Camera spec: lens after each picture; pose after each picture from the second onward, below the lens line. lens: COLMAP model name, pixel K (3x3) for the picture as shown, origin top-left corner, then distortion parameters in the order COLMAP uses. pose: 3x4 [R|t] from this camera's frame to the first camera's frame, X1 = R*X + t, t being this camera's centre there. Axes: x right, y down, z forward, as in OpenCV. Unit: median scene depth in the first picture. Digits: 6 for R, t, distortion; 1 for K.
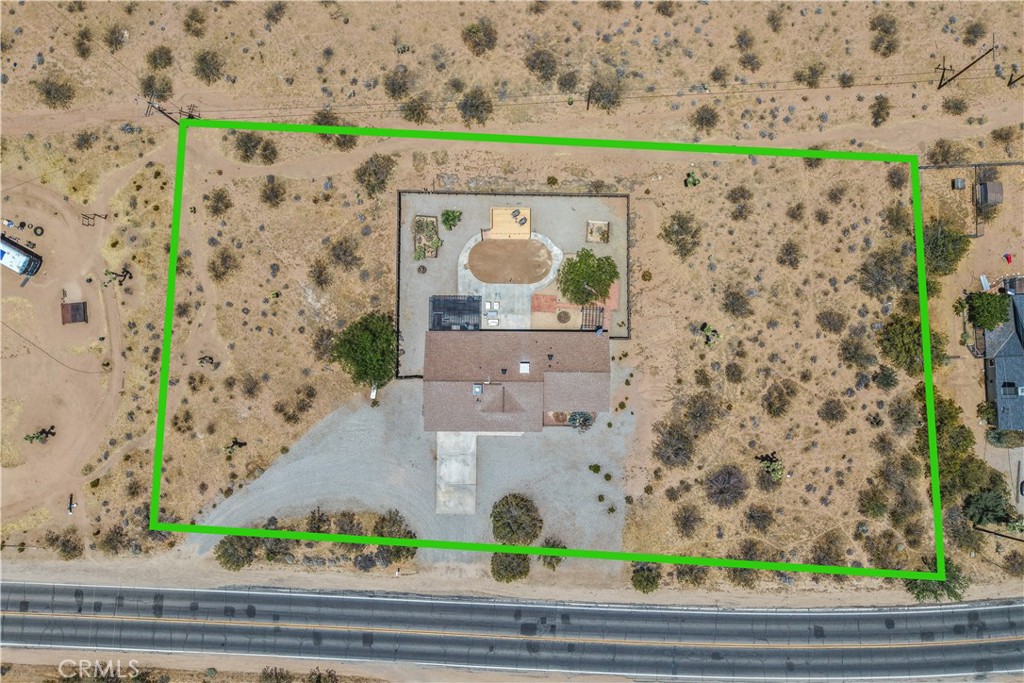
lens RADIAL K [[812.8, 0, 514.7], [0, 812.8, 344.6], [0, 0, 1]] dist [0.038809, -0.051782]
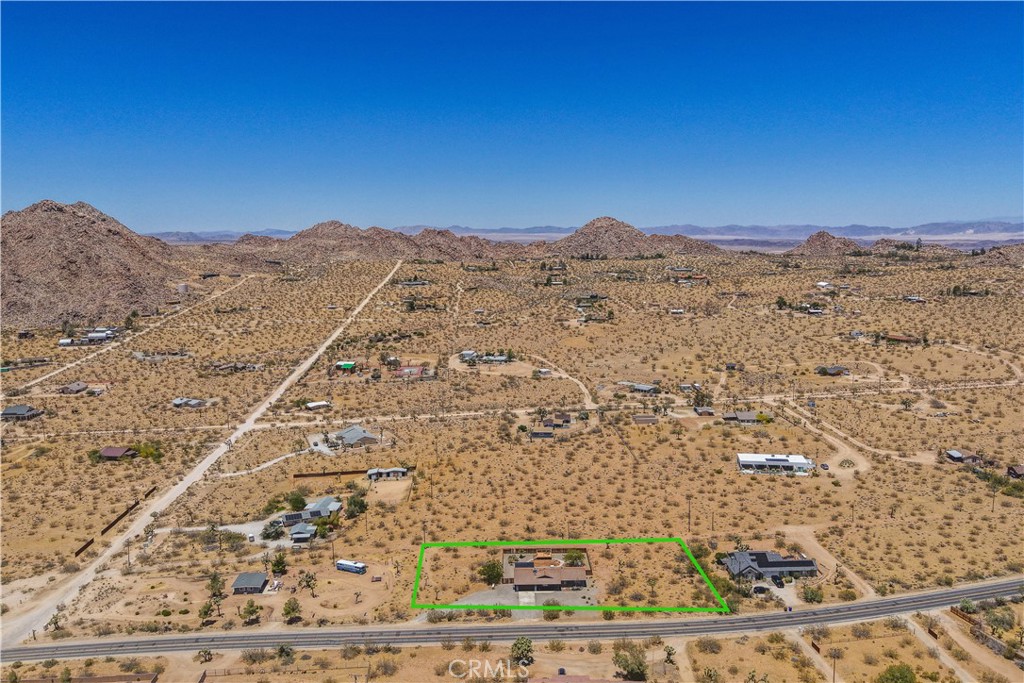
lens RADIAL K [[812.8, 0, 516.2], [0, 812.8, 344.8], [0, 0, 1]] dist [0.038809, -0.051782]
pose [[0.999807, -0.013145, 0.014626, -0.130644], [0.017056, 0.209491, -0.977662, 2.398472], [0.009788, 0.977722, 0.209674, -0.263242]]
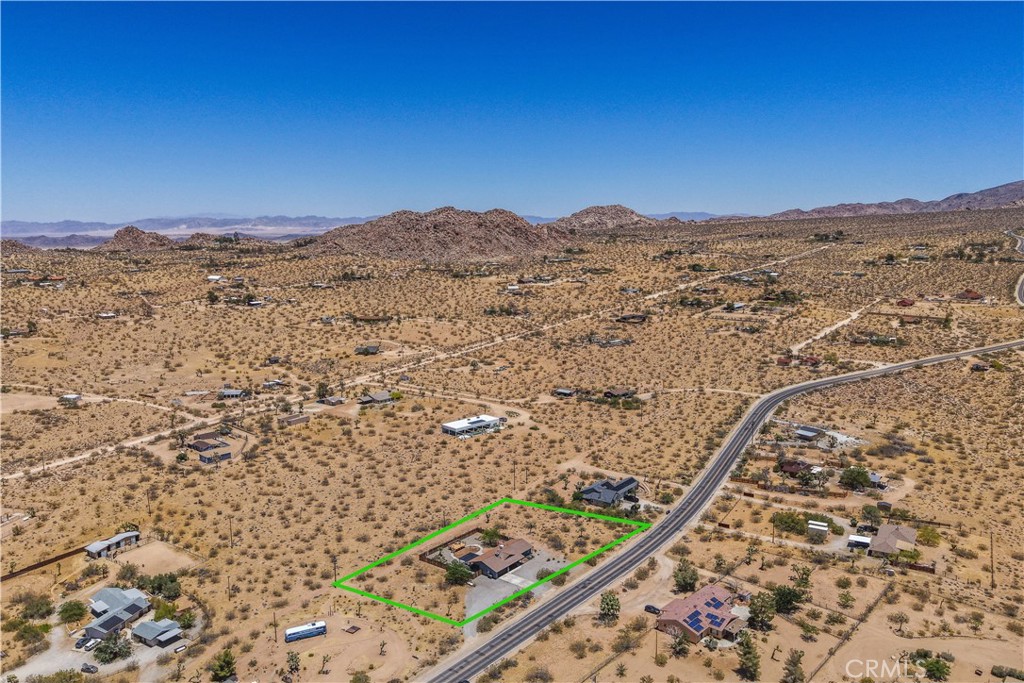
lens RADIAL K [[812.8, 0, 508.3], [0, 812.8, 334.9], [0, 0, 1]] dist [0.038809, -0.051782]
pose [[0.621617, -0.126478, 0.773043, -1.934248], [0.782446, 0.146897, -0.605145, 1.545091], [-0.037020, 0.981032, 0.190276, -0.215304]]
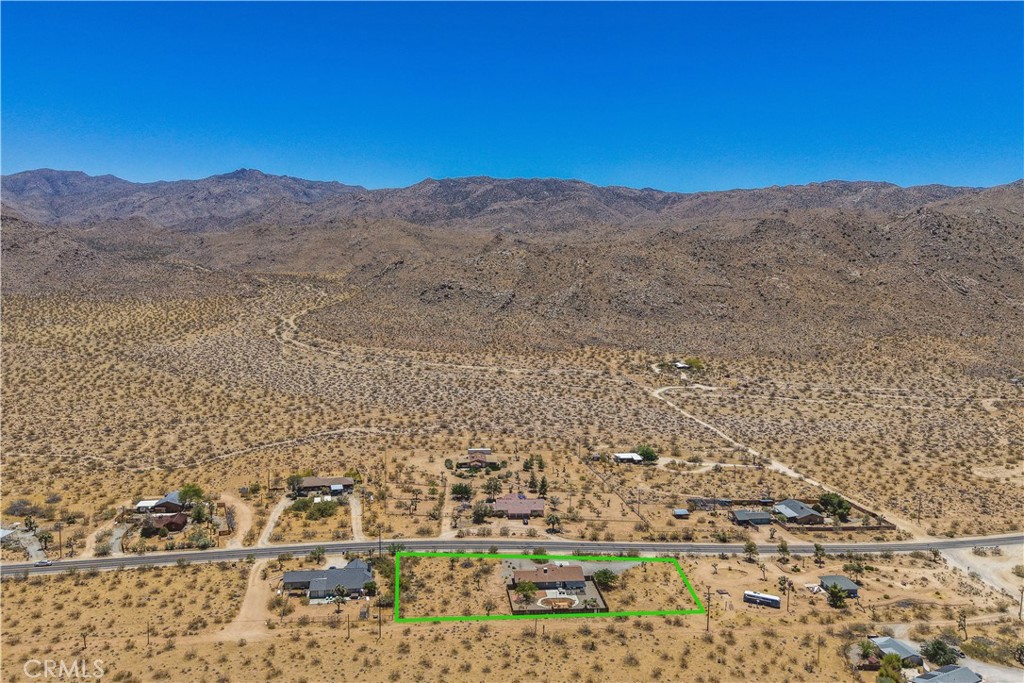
lens RADIAL K [[812.8, 0, 512.0], [0, 812.8, 341.6], [0, 0, 1]] dist [0.038809, -0.051782]
pose [[-0.993139, 0.000095, -0.116937, 0.428668], [-0.116677, -0.067424, 0.990879, -2.524380], [-0.007790, 0.997724, 0.066972, 0.052290]]
